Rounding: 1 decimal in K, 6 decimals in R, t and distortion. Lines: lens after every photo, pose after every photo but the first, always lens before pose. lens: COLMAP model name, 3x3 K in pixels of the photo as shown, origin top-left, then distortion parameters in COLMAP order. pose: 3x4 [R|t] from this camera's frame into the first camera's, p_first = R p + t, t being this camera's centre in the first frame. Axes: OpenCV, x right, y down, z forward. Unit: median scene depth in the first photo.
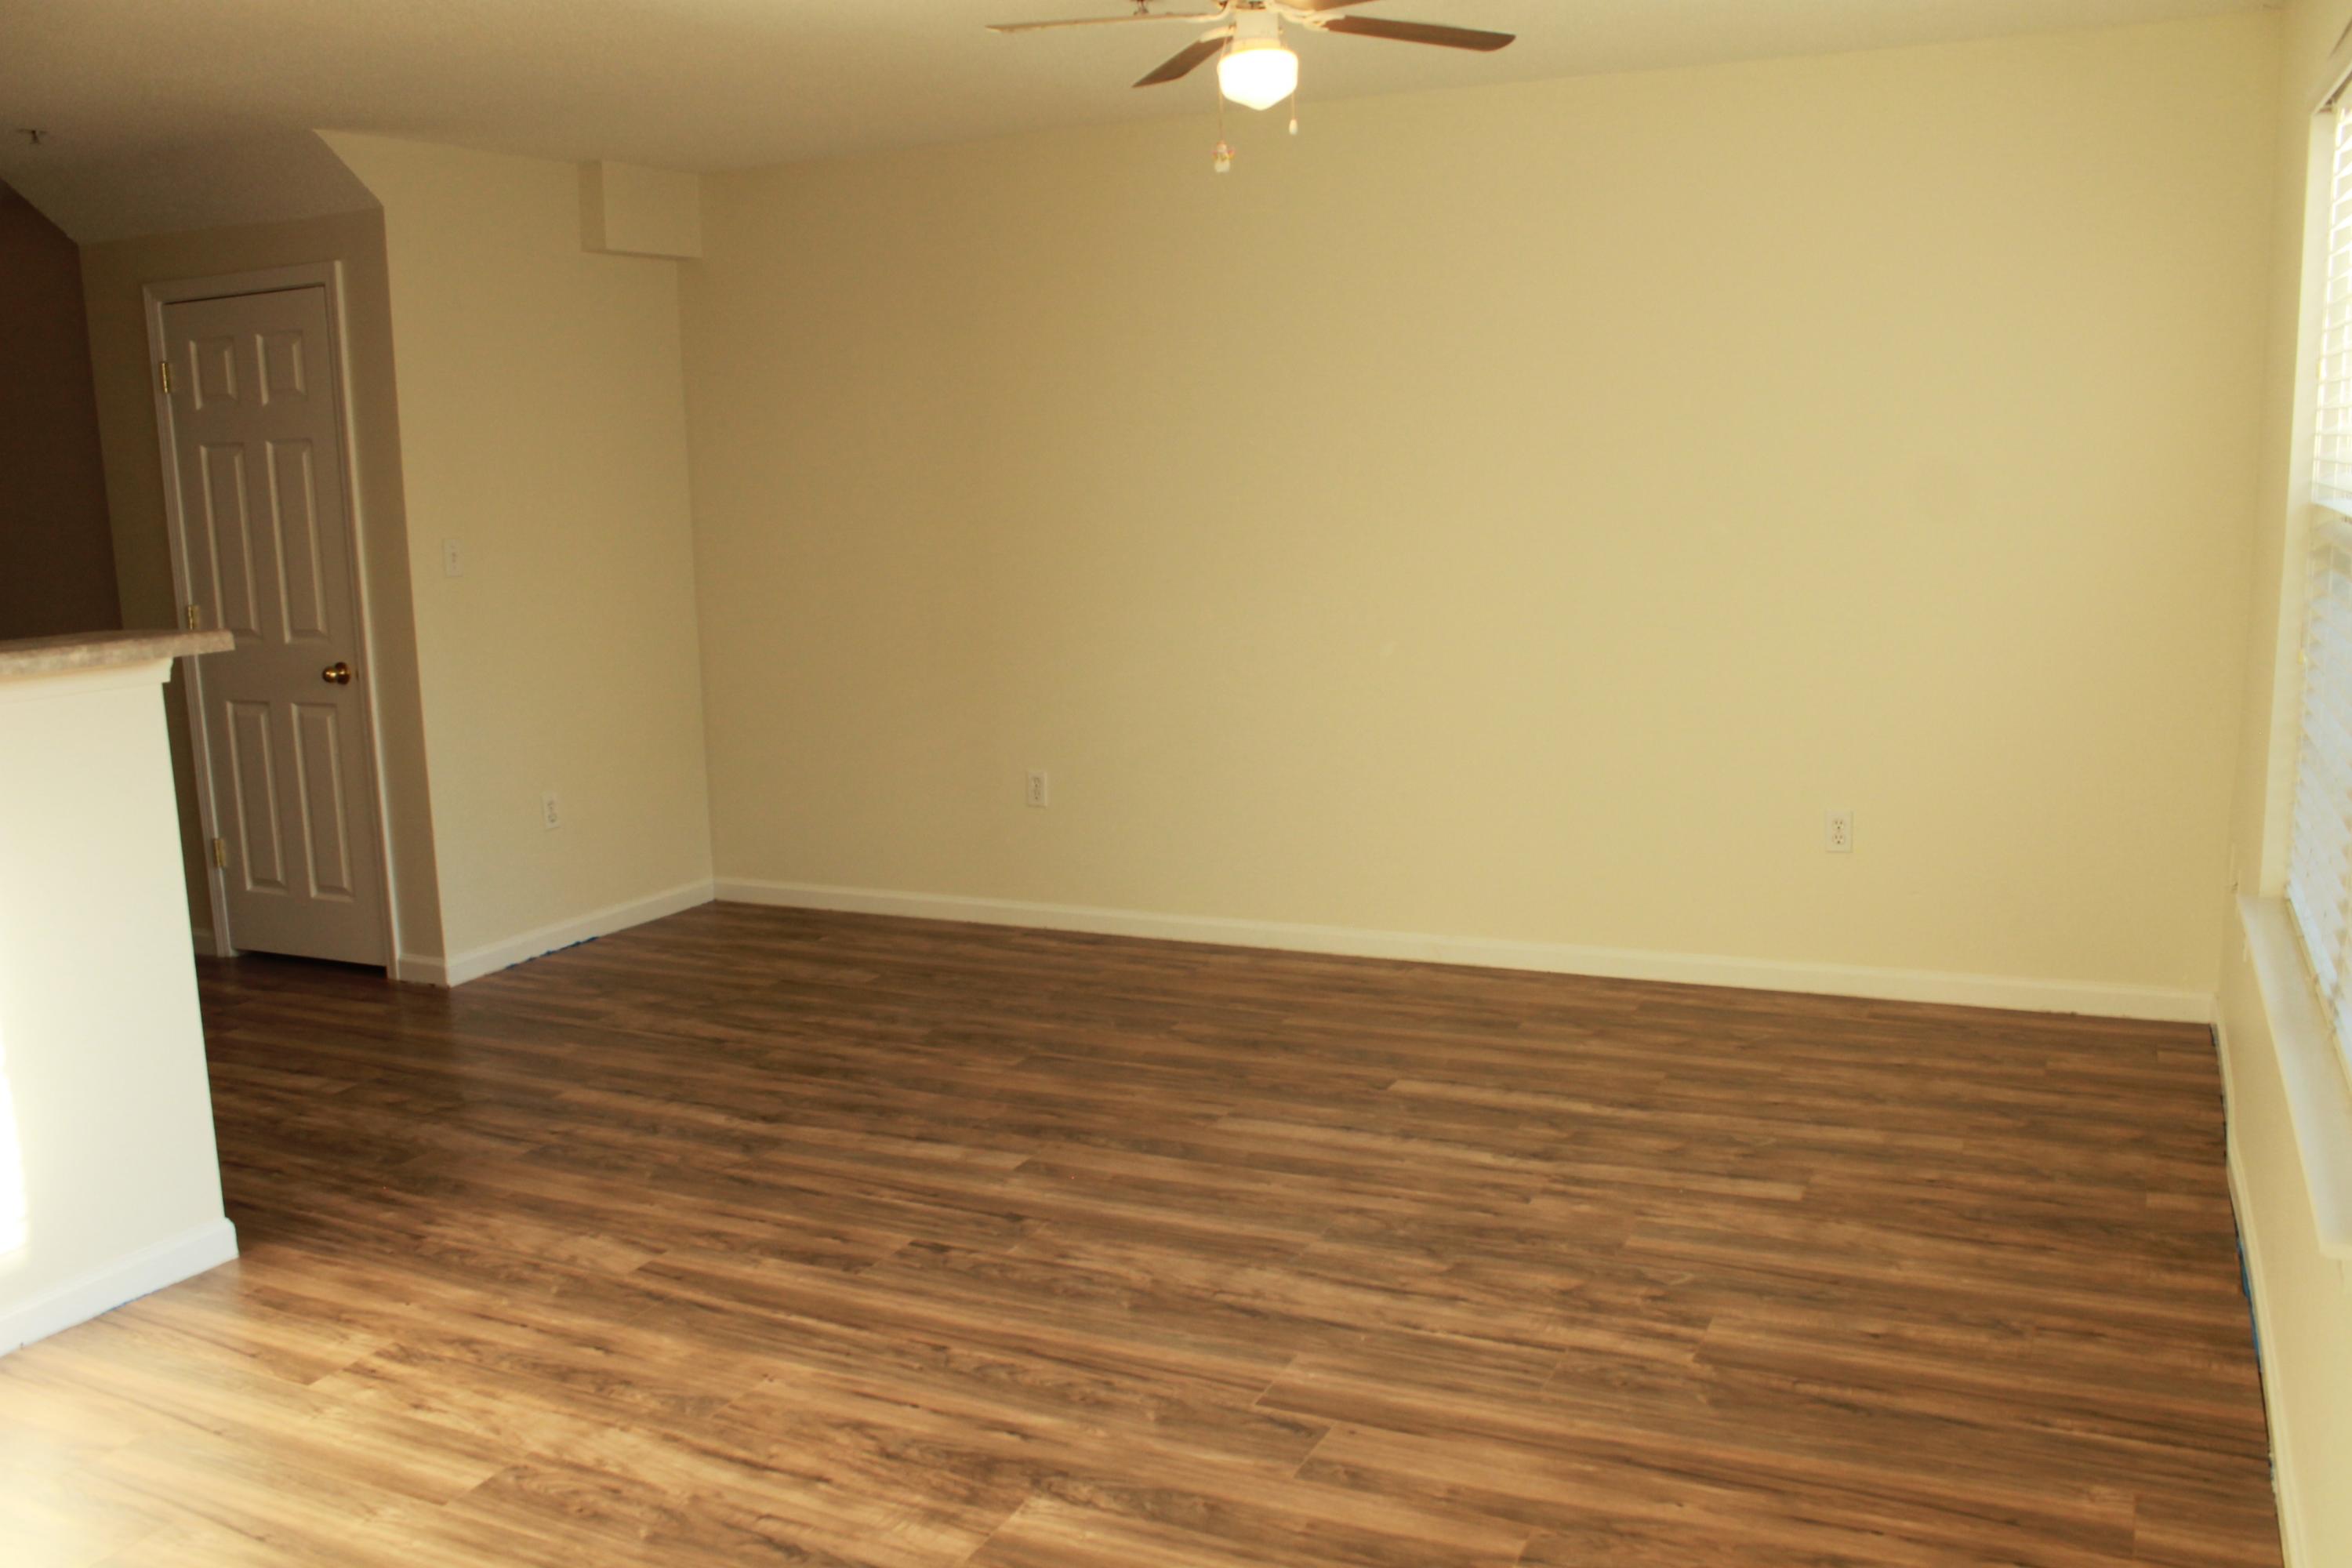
lens RADIAL K [[1997.4, 0, 1178.8], [0, 1997.4, 830.0], [0, 0, 1]] dist [-0.171481, 0.154767]
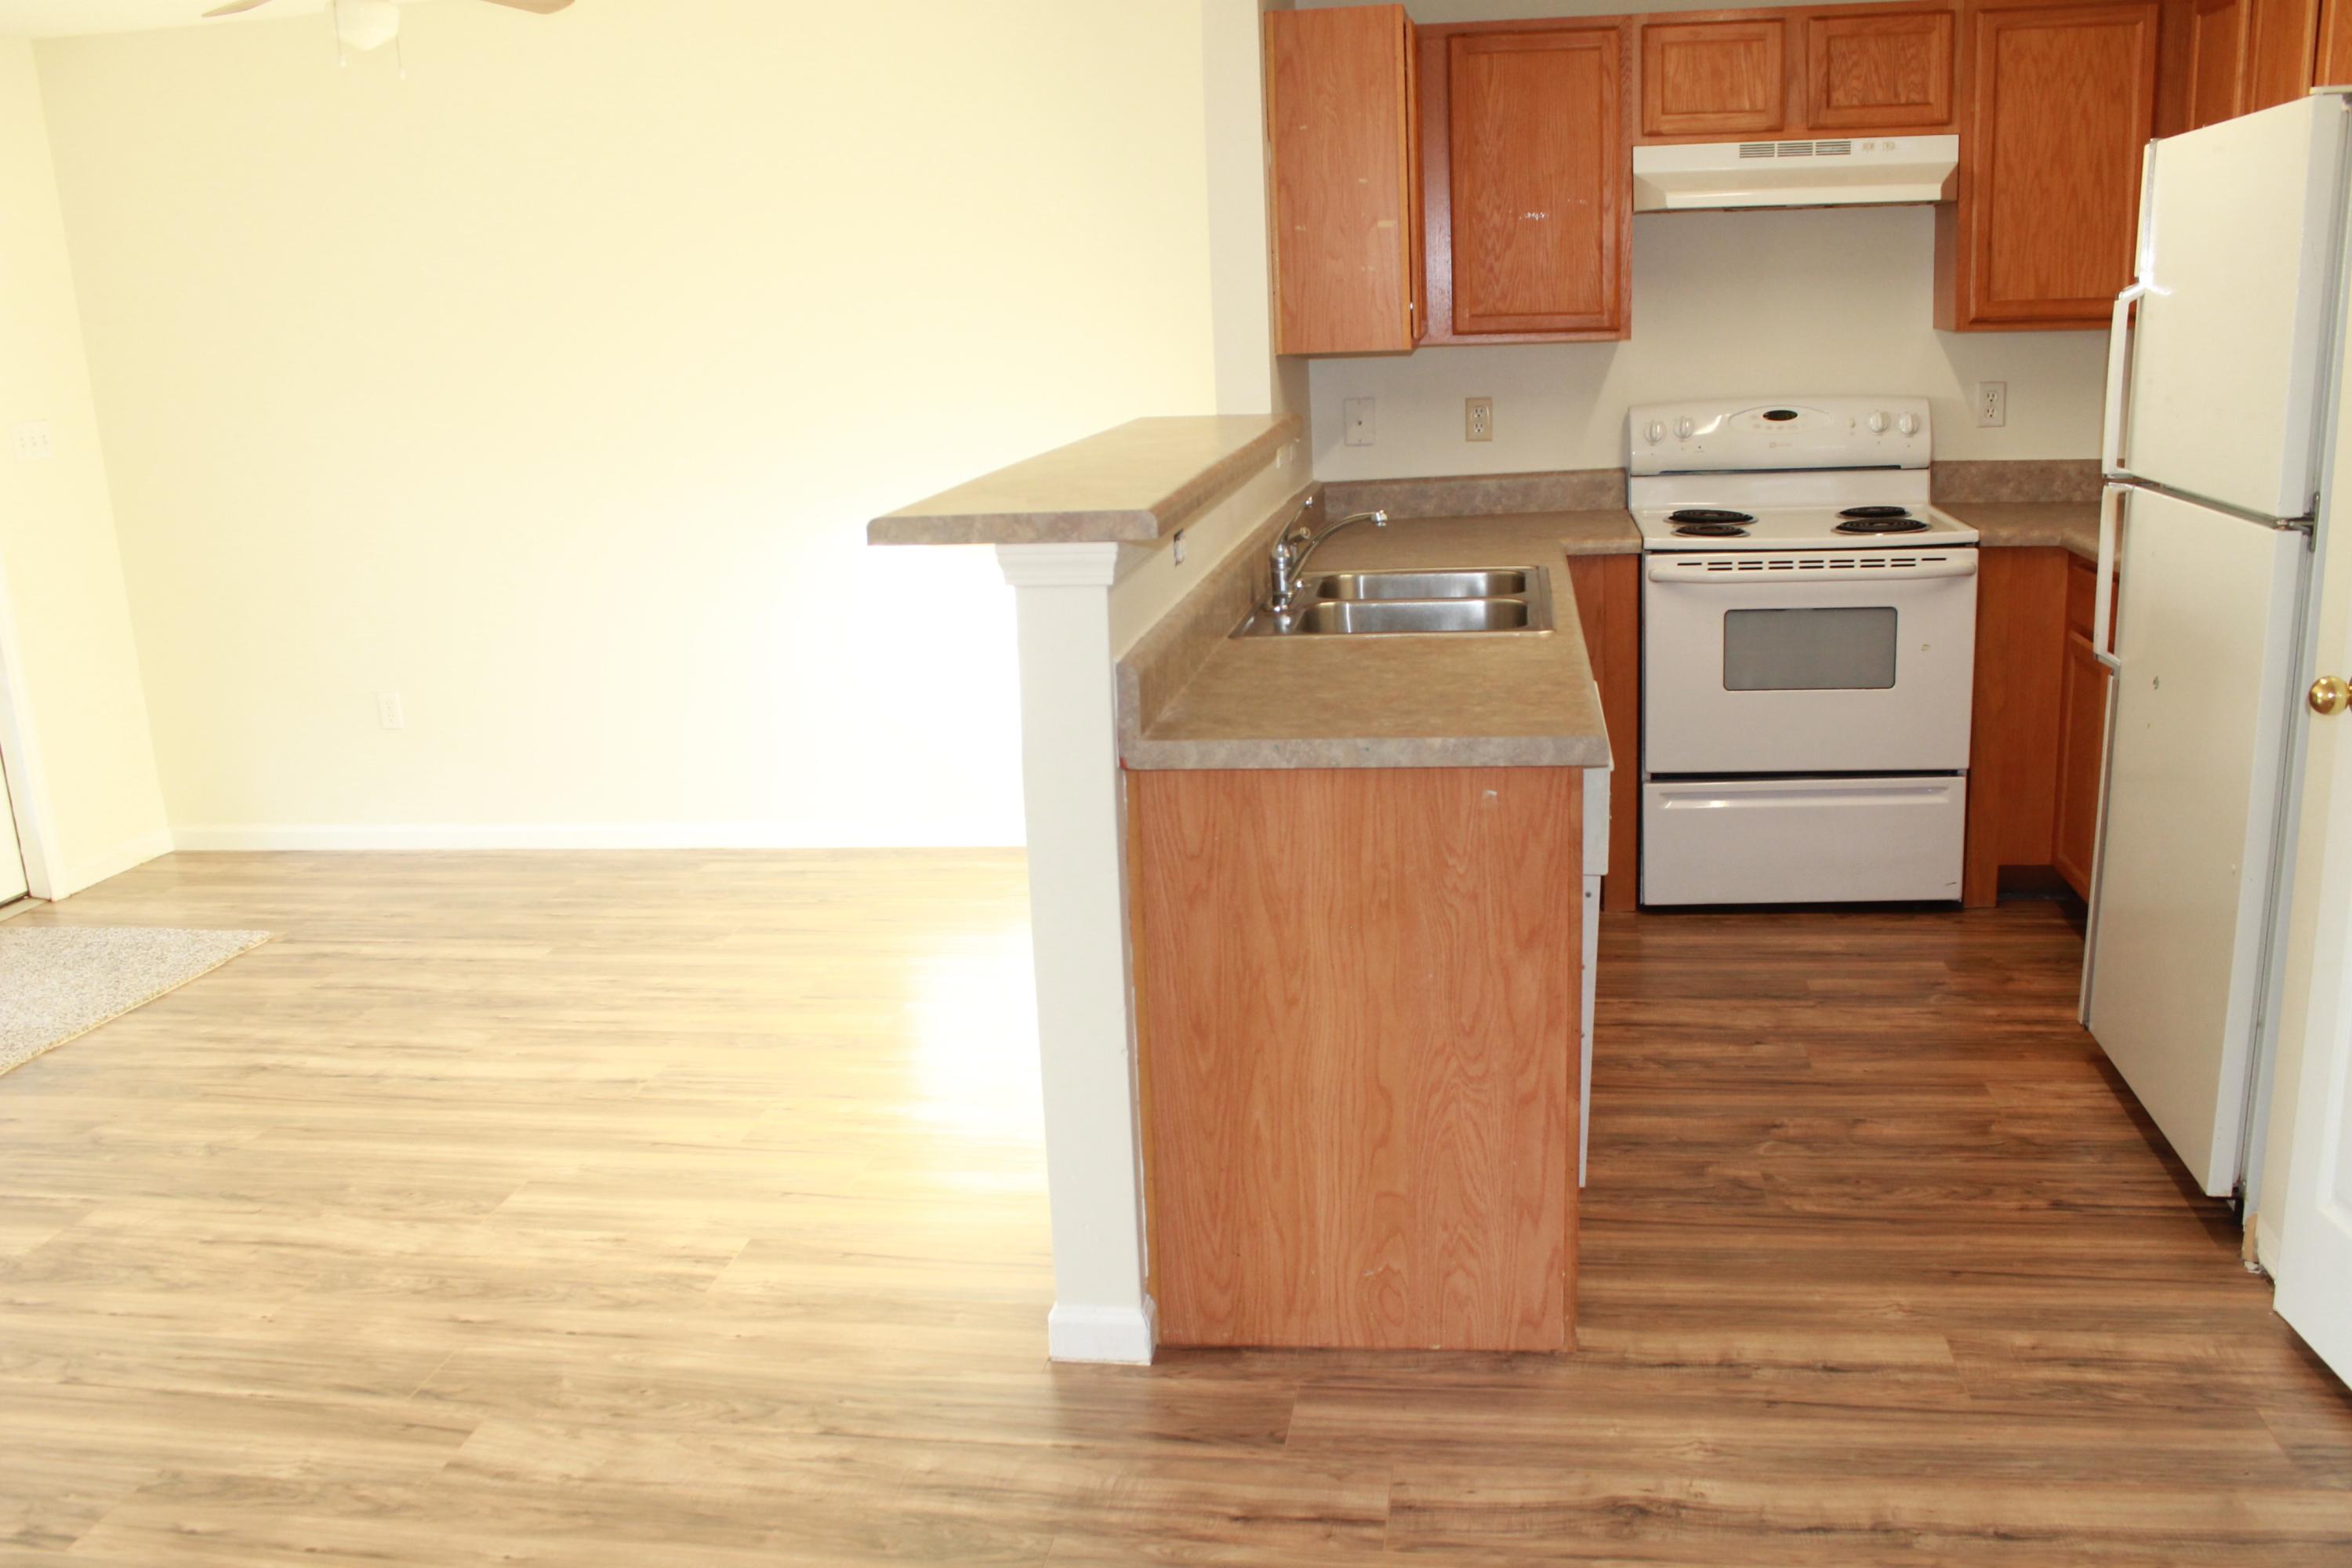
lens RADIAL K [[1997.4, 0, 1178.8], [0, 1997.4, 830.0], [0, 0, 1]] dist [-0.171481, 0.154767]
pose [[-0.956402, 0.150175, -0.250485, -0.426748], [0.028581, 0.901679, 0.431461, -0.328667], [0.290652, 0.405491, -0.866659, 1.807625]]
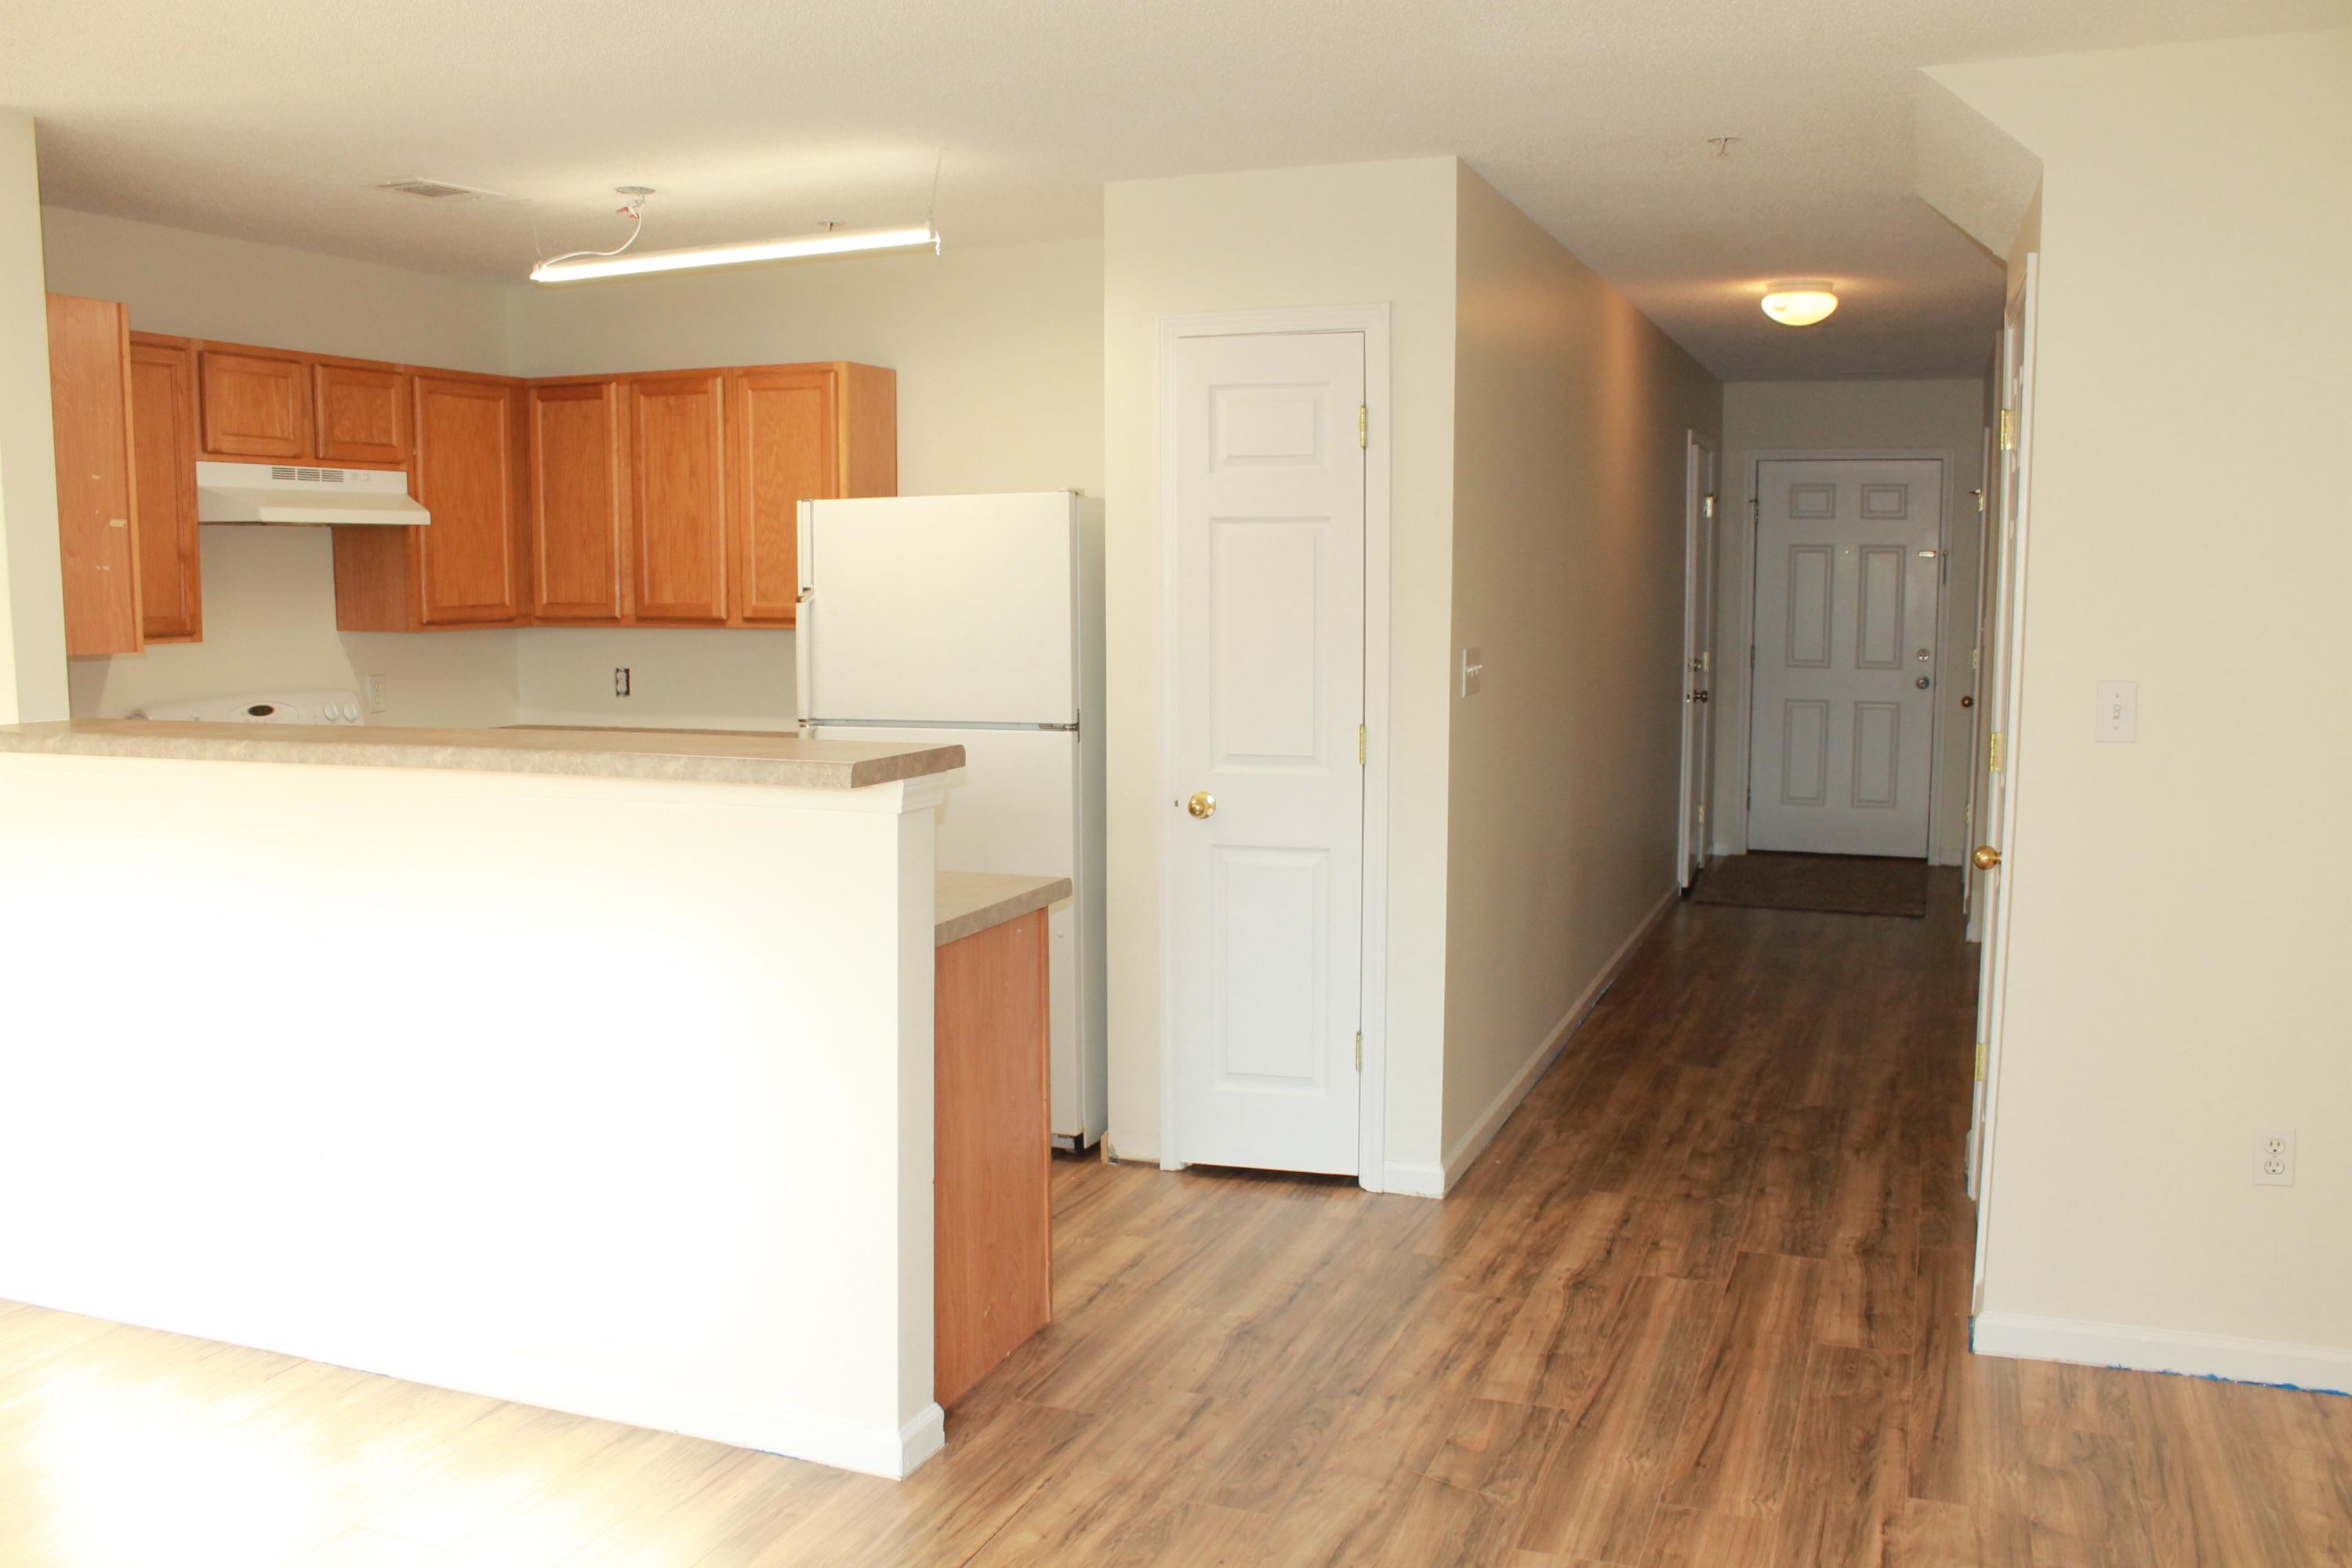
lens RADIAL K [[1997.4, 0, 1178.8], [0, 1997.4, 830.0], [0, 0, 1]] dist [-0.171481, 0.154767]
pose [[0.082490, 0.165908, -0.982685, 0.377327], [-0.185083, 0.971442, 0.148473, -0.241661], [0.979255, 0.169631, 0.110841, 1.107946]]
